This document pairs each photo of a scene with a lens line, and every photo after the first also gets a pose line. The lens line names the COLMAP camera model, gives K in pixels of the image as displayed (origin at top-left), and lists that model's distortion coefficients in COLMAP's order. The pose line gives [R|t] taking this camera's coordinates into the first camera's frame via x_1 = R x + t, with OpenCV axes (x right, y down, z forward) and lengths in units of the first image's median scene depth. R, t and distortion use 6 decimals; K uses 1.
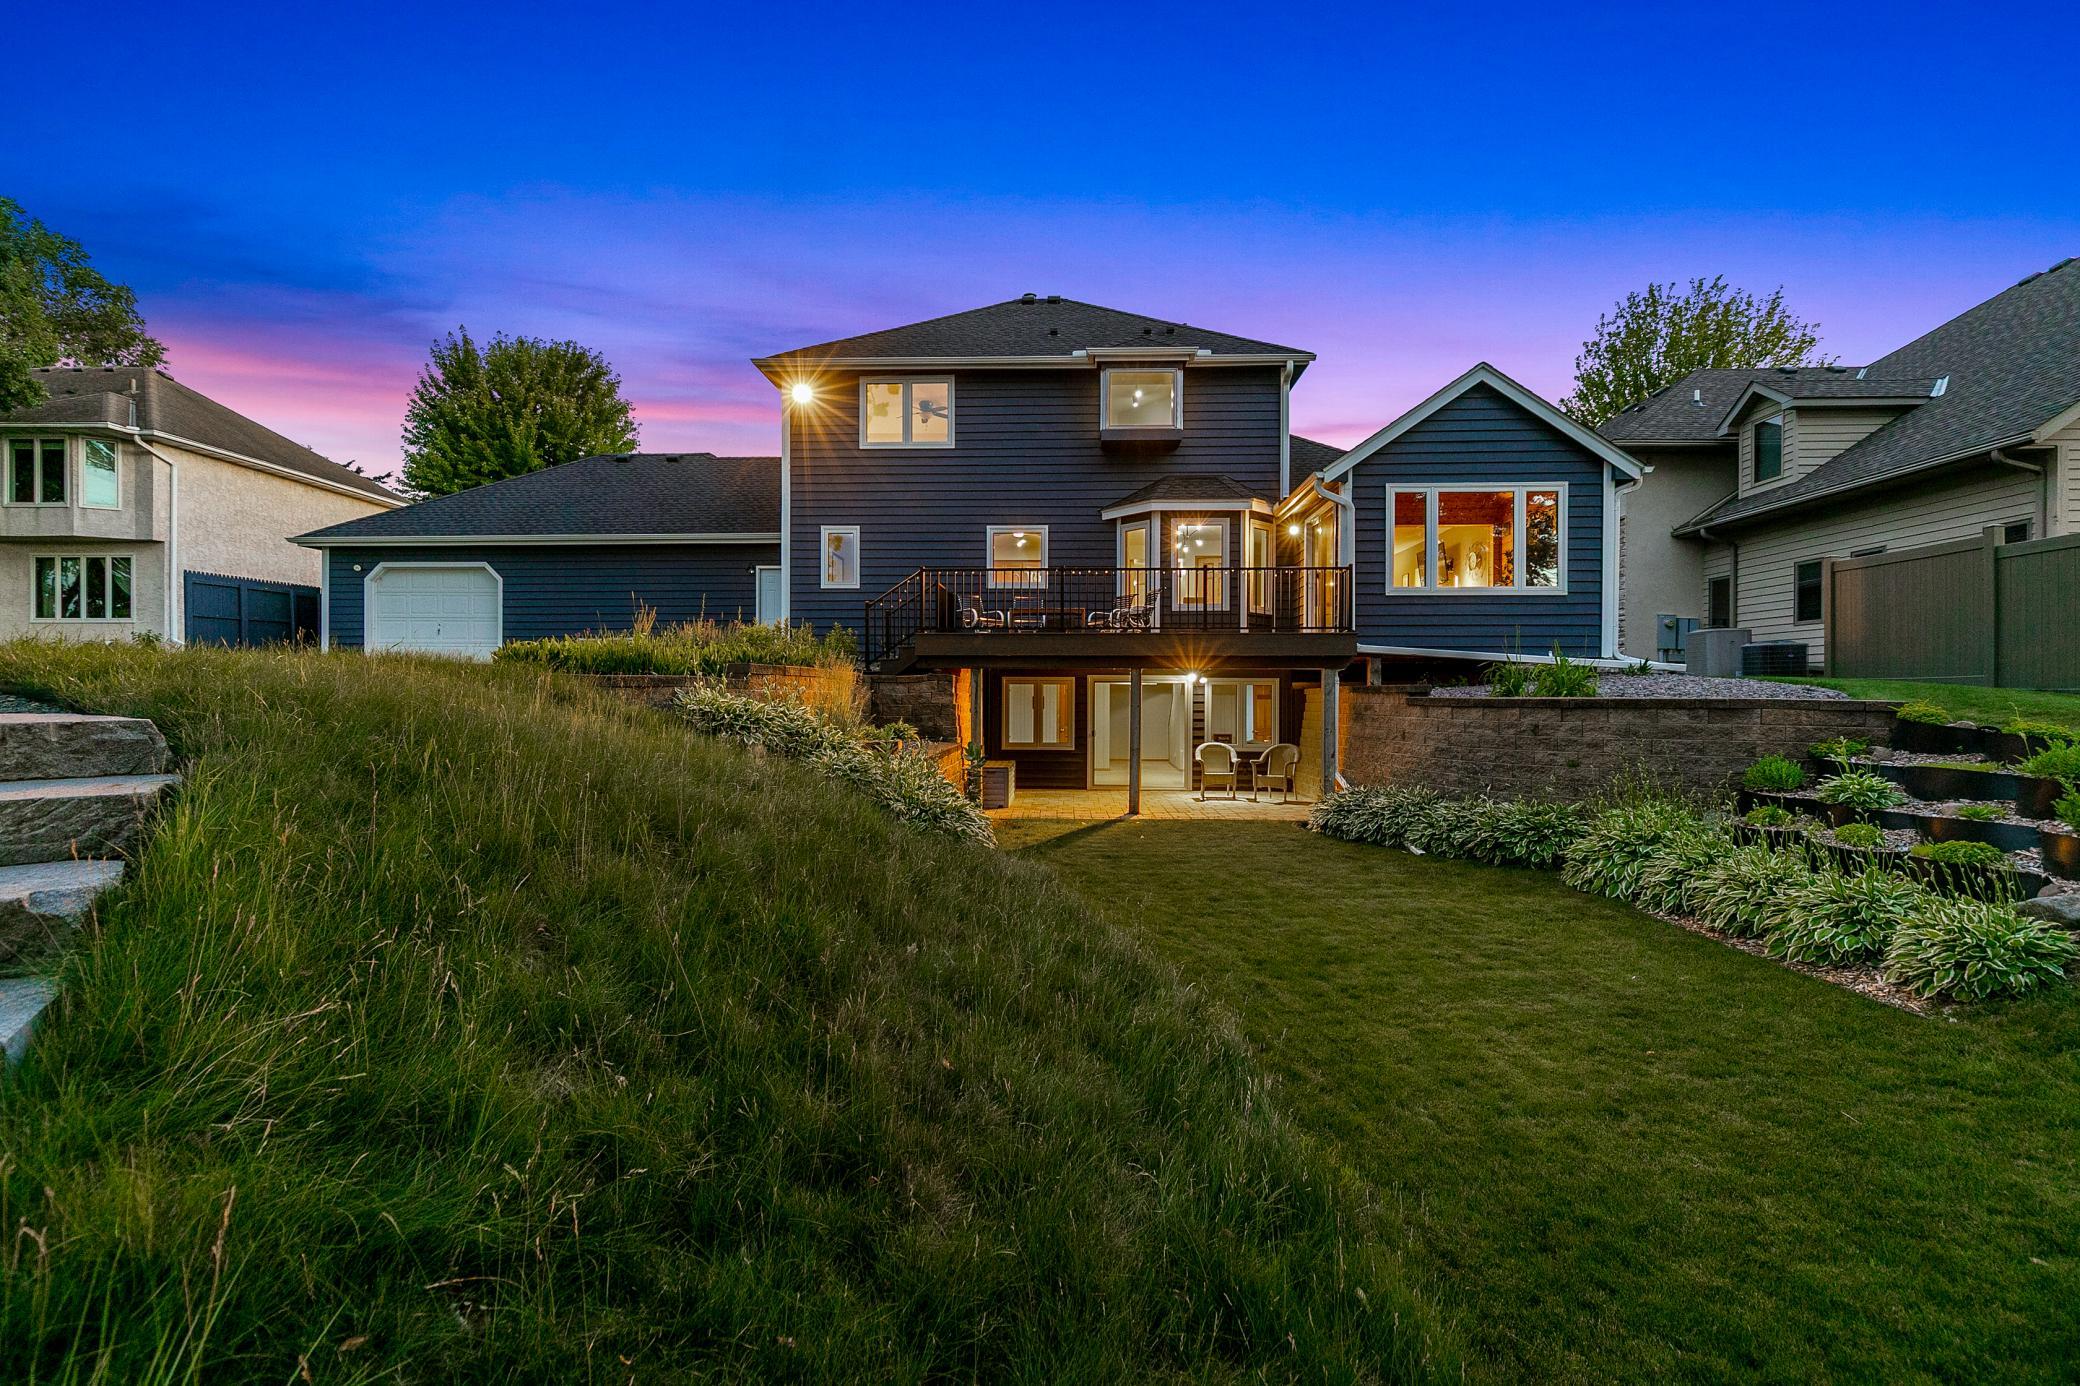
lens RADIAL K [[932.9, 0, 1034.4], [0, 932.9, 695.3], [0, 0, 1]] dist [0.004005, -0.000995]
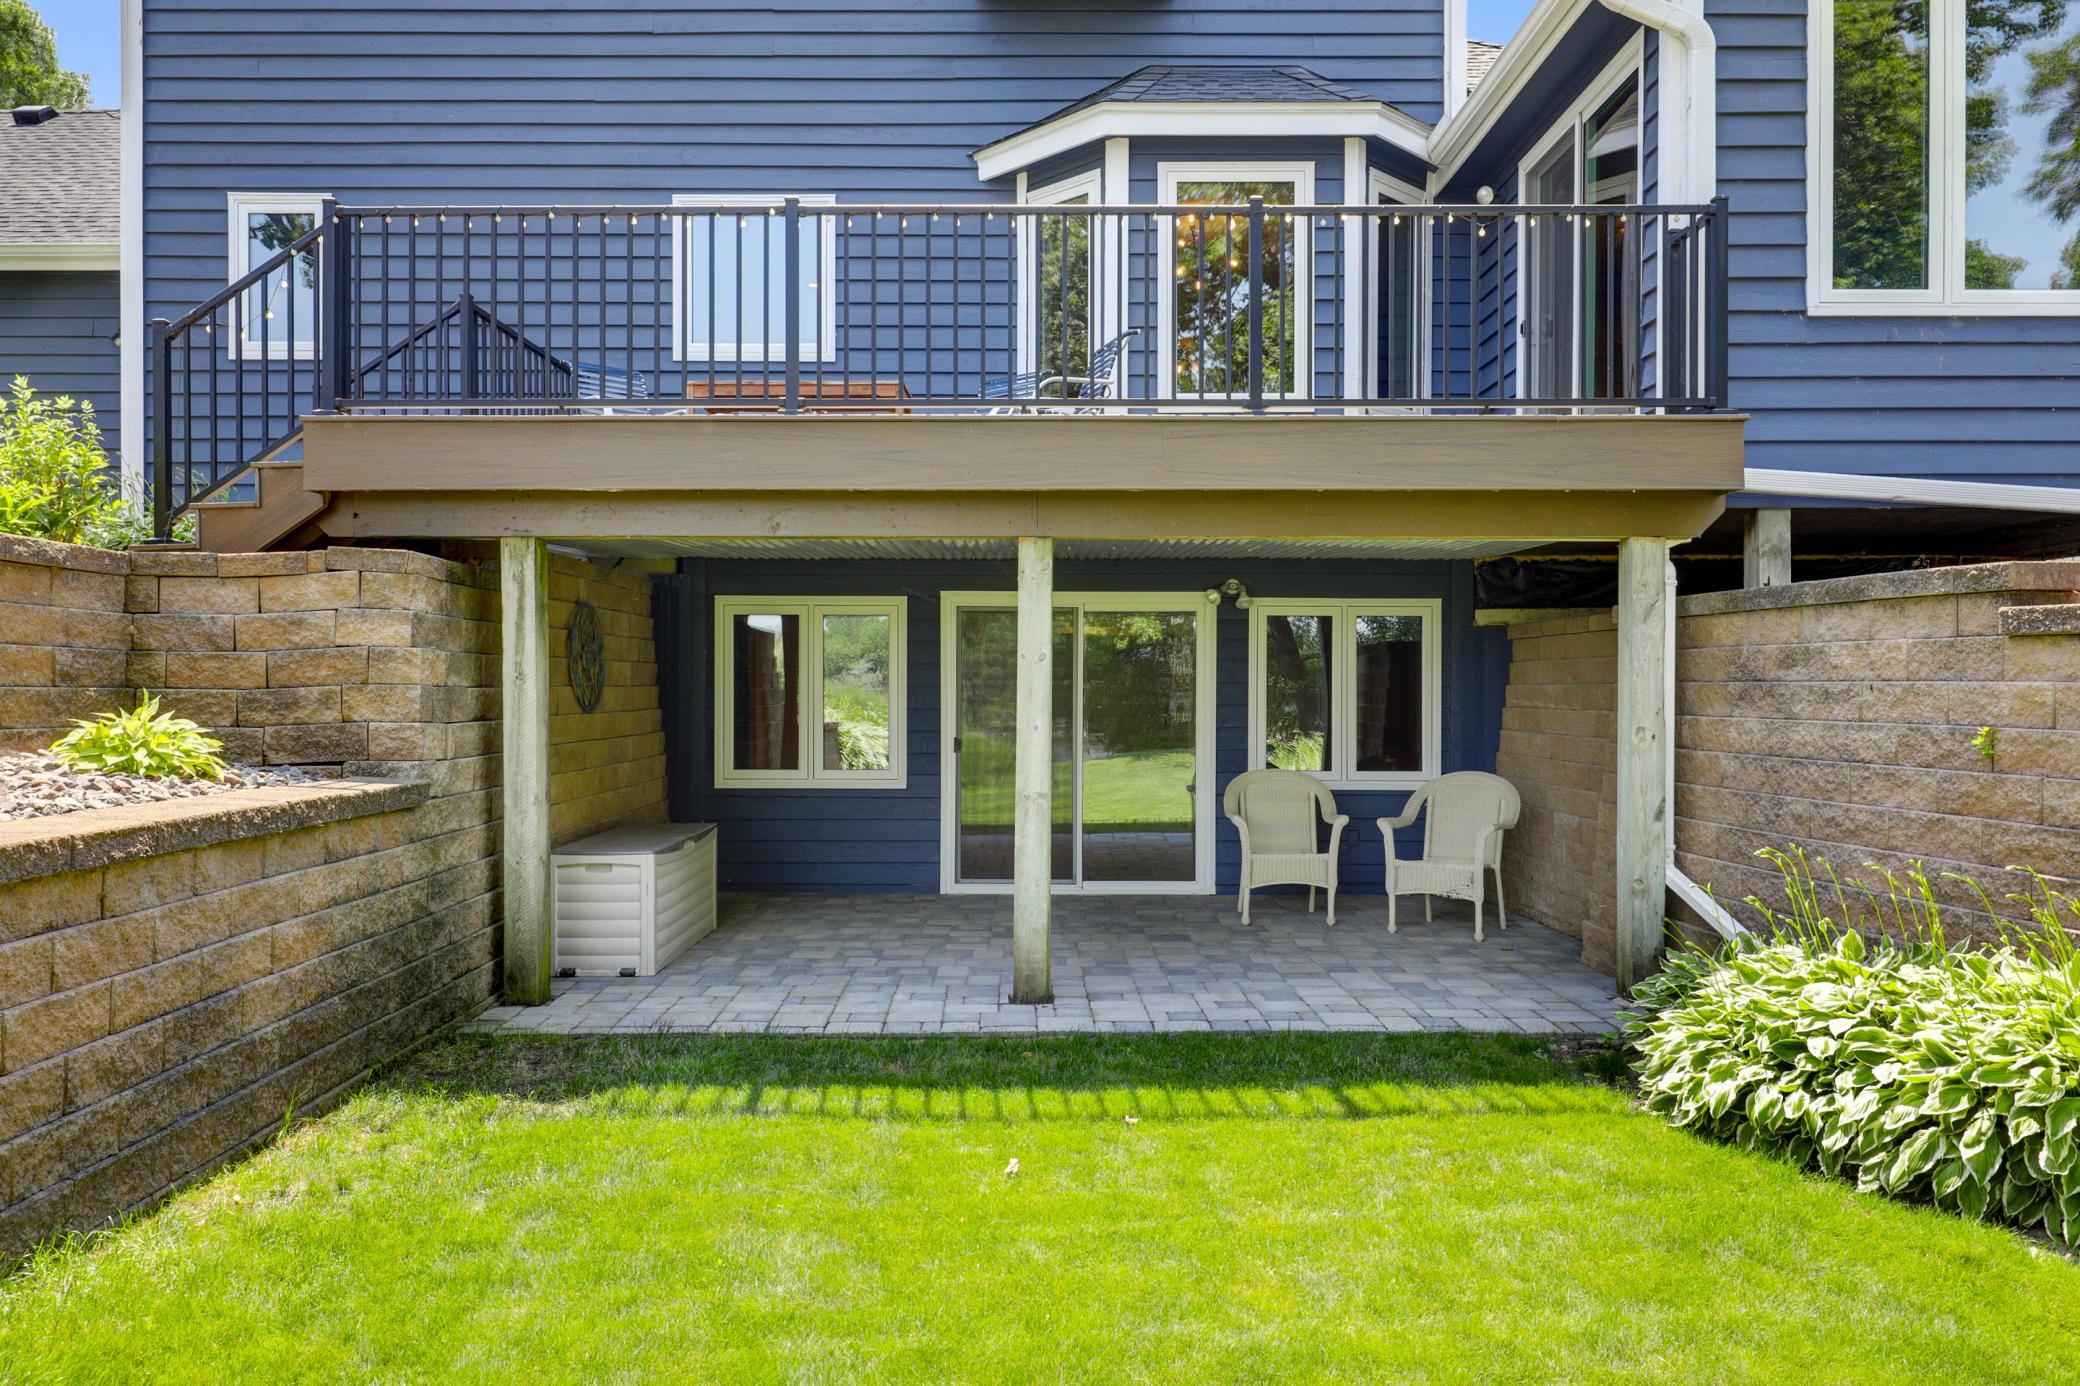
lens RADIAL K [[1449.1, 0, 1027.9], [0, 1449.1, 700.3], [0, 0, 1]] dist [-0.005875, 0.003504]
pose [[0.999286, -0.002085, 0.037737, 0.070877], [0.001614, 0.999920, 0.012513, 0.015881], [-0.037760, -0.012443, 0.999209, 0.408543]]
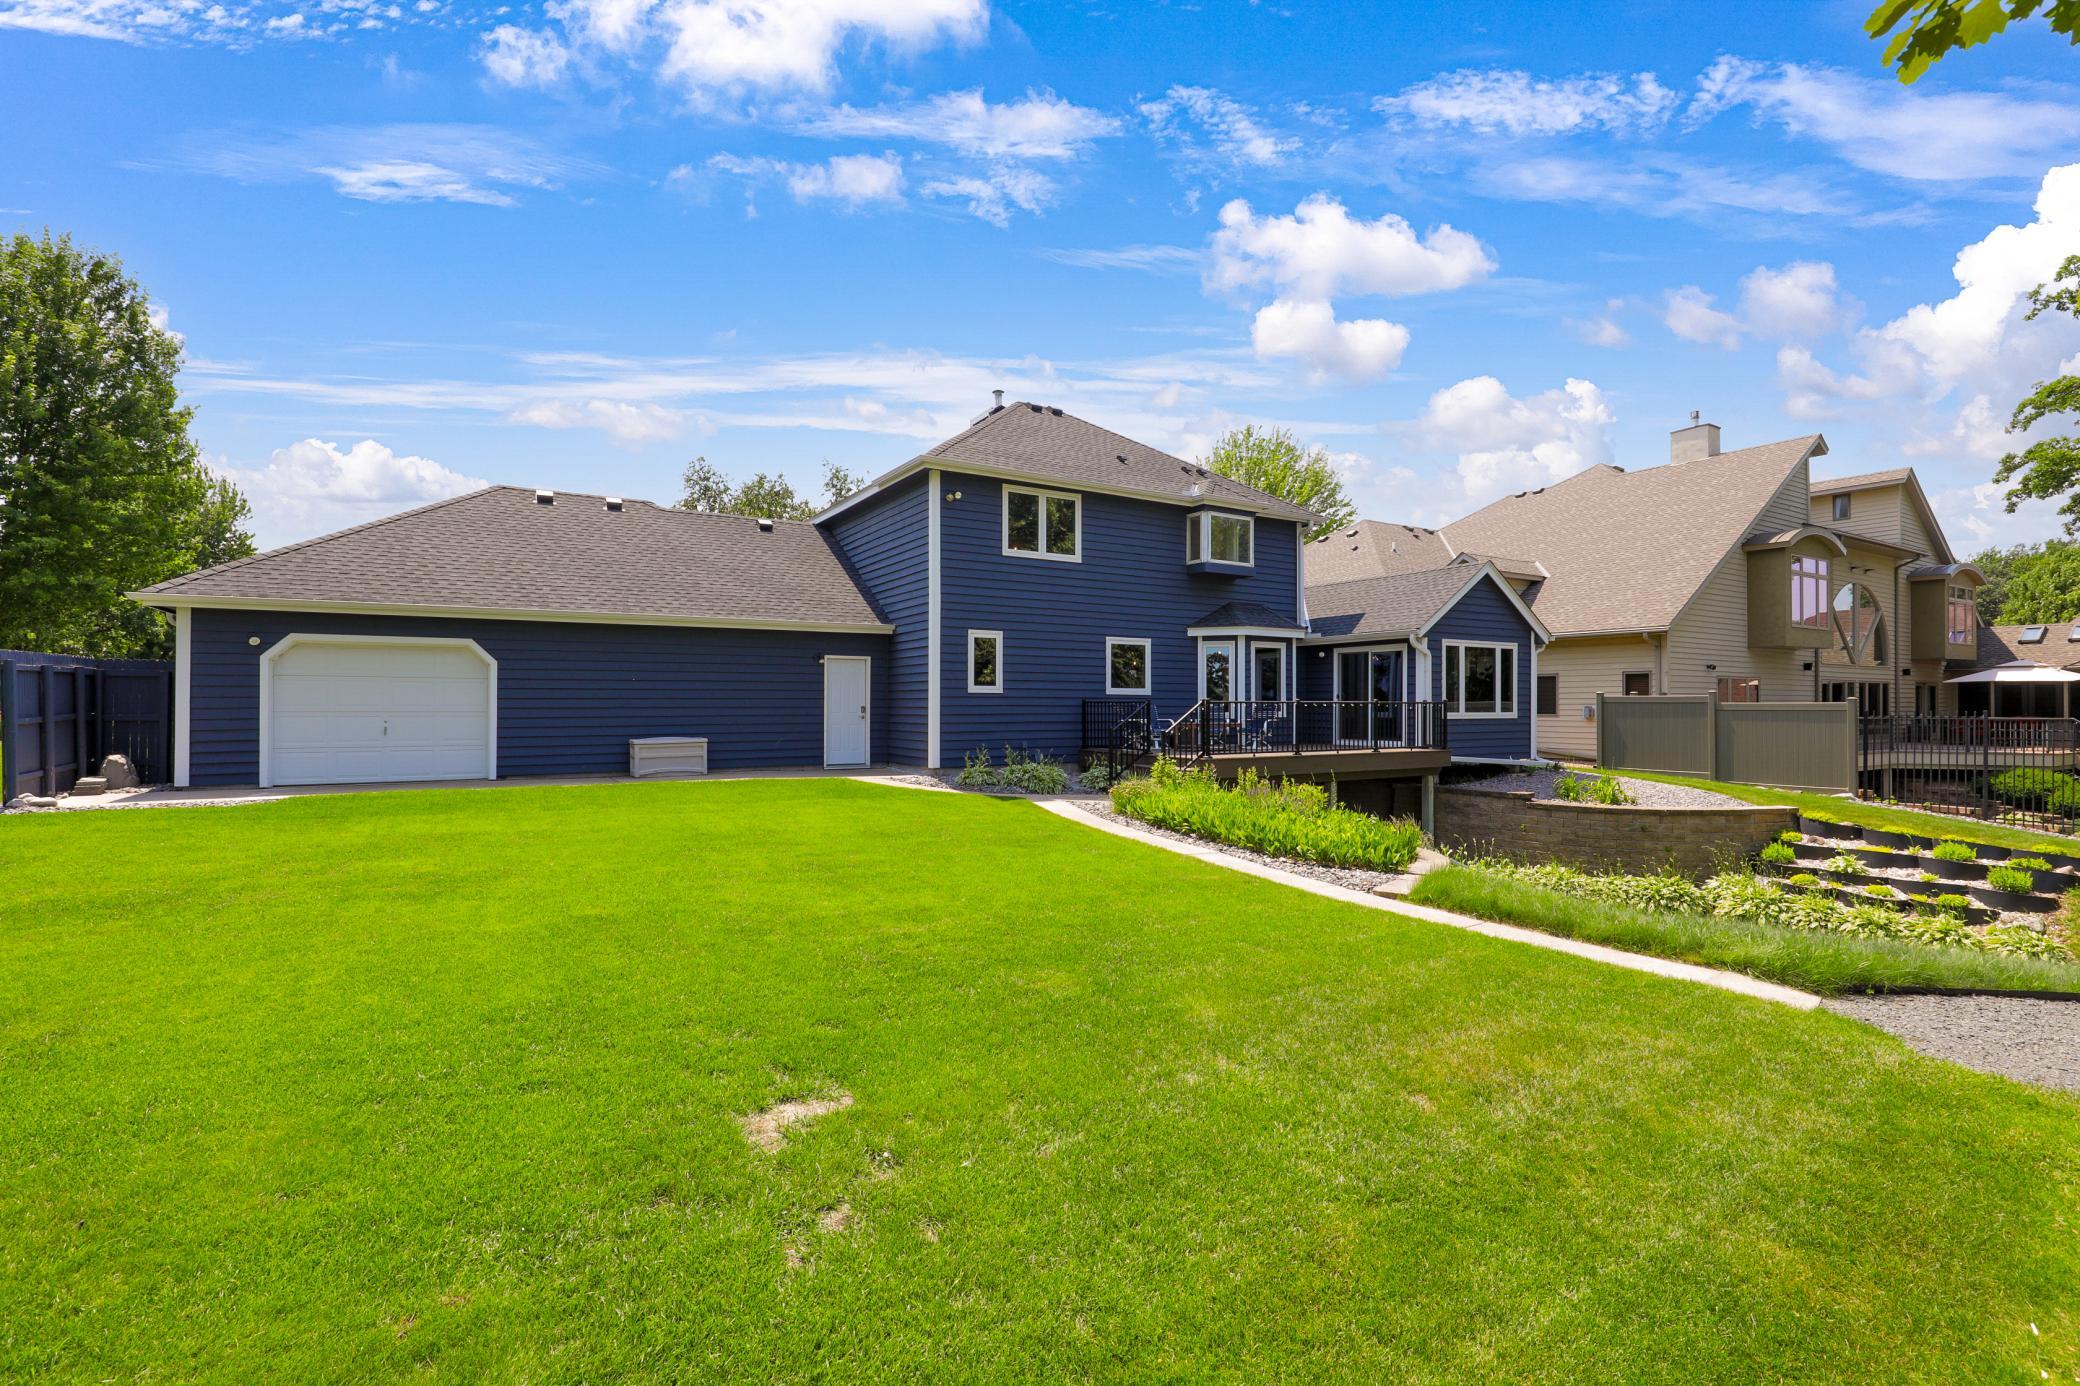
lens RADIAL K [[932.9, 0, 1034.7], [0, 932.9, 707.0], [0, 0, 1]] dist [0.004005, -0.000995]
pose [[0.835635, -0.002894, 0.549278, -0.724174], [0.000058, 0.999987, 0.005181, -0.106683], [-0.549285, -0.004297, 0.835624, 0.136232]]
